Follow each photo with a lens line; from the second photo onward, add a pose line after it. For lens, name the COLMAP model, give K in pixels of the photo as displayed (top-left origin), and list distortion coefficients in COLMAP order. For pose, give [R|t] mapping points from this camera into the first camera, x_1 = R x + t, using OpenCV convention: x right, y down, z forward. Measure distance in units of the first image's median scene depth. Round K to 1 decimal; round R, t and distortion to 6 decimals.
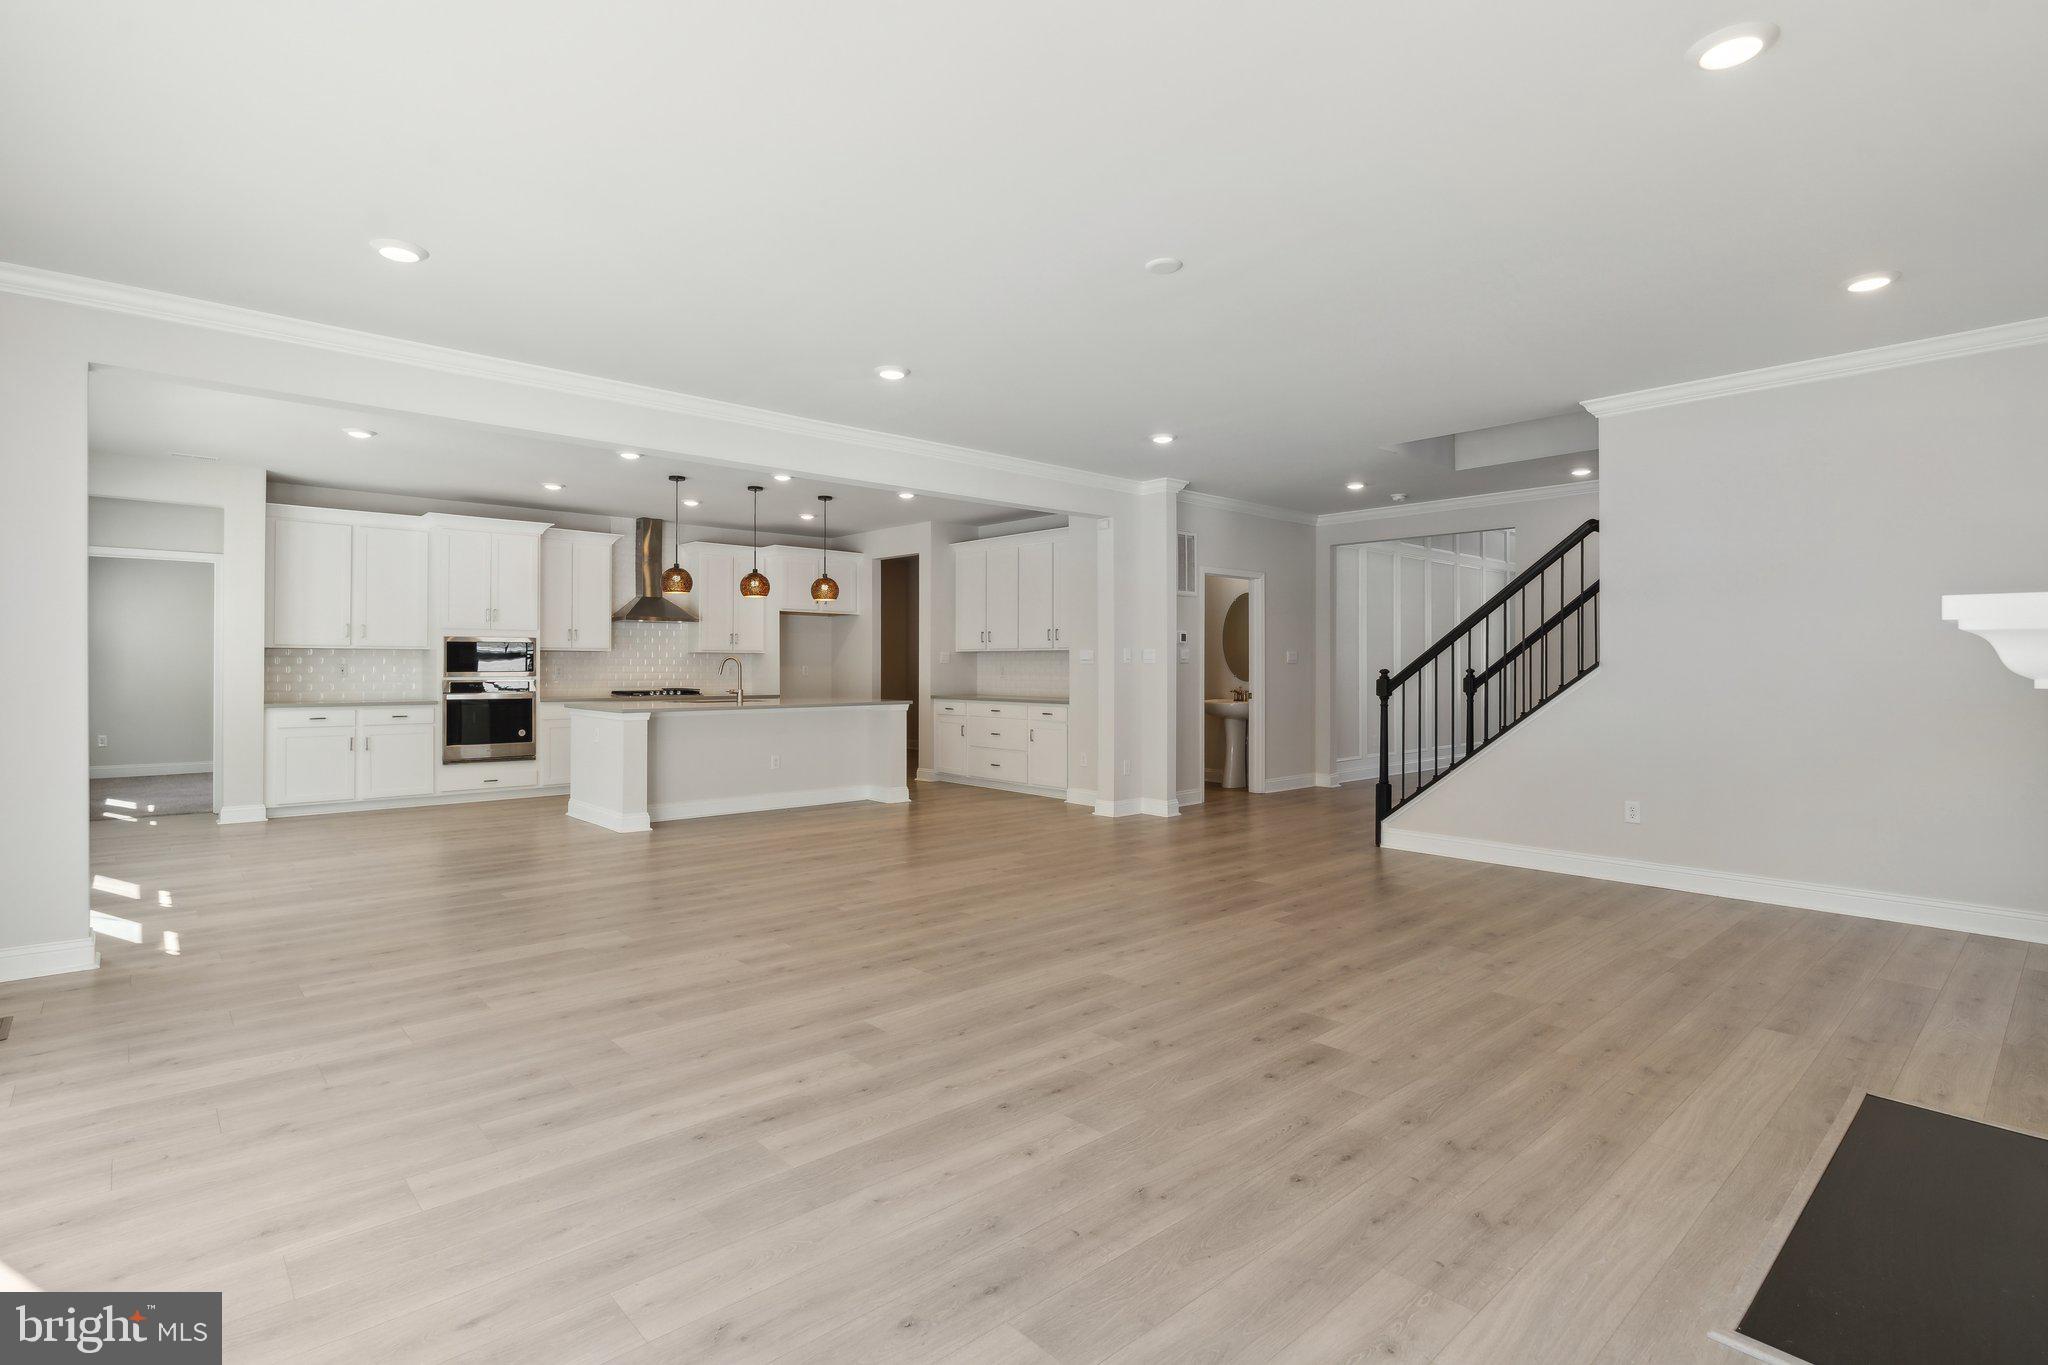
lens RADIAL K [[970.5, 0, 1017.9], [0, 970.5, 670.1], [0, 0, 1]] dist [-0.003104, 0.000611]
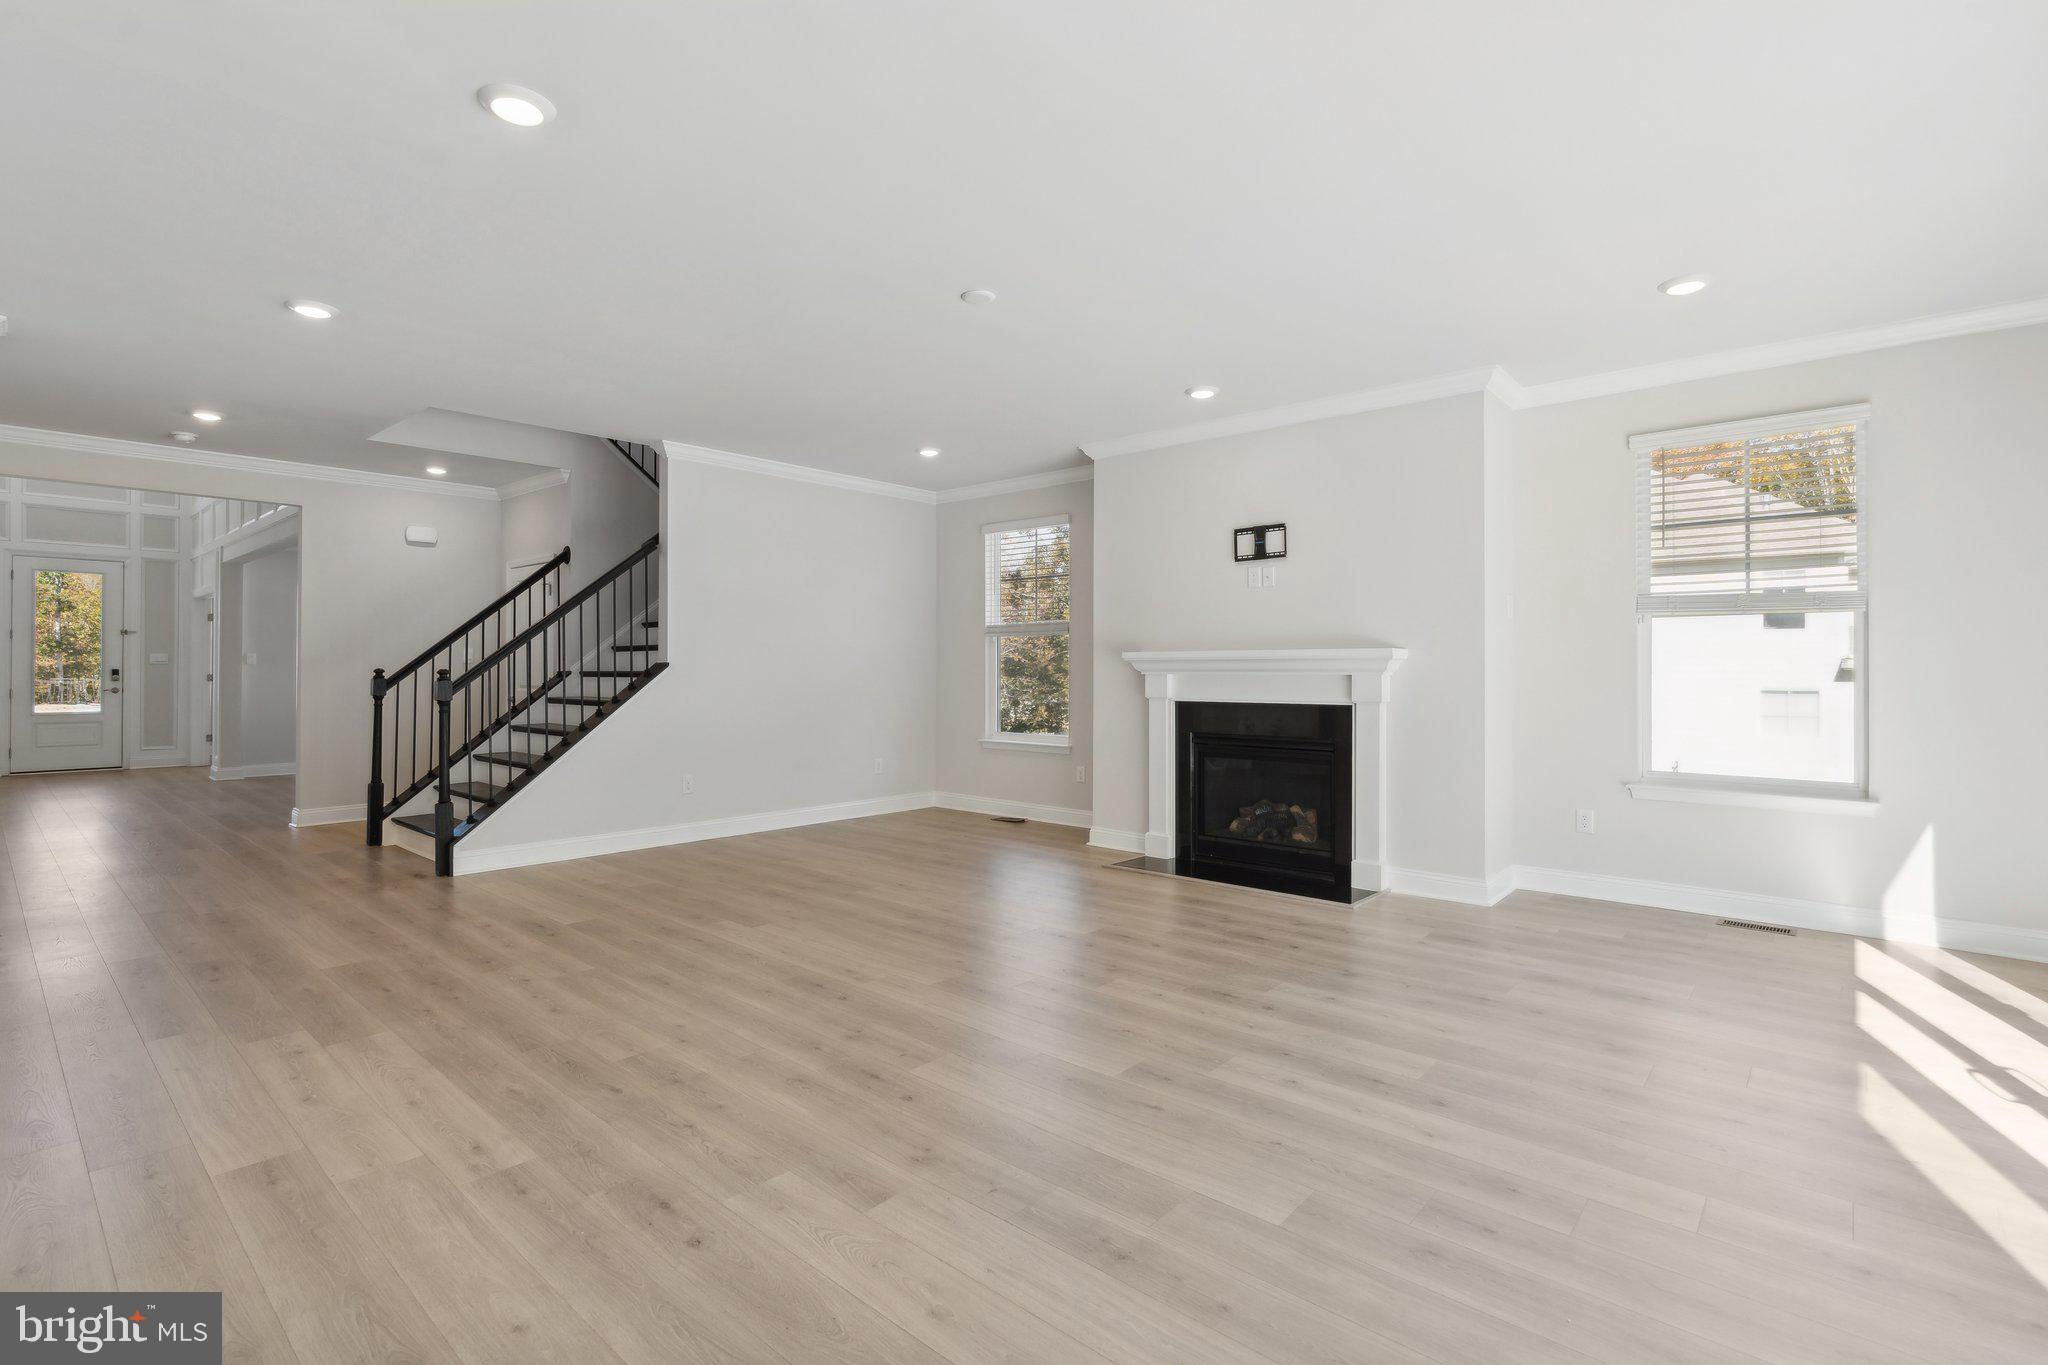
lens RADIAL K [[967.4, 0, 1010.4], [0, 967.4, 664.9], [0, 0, 1]] dist [-0.000955, 0.001345]
pose [[-0.100469, 0.000461, 0.994940, -1.113075], [0.005552, 0.999985, 0.000098, -0.000231], [-0.994925, 0.005534, -0.100470, 1.311493]]
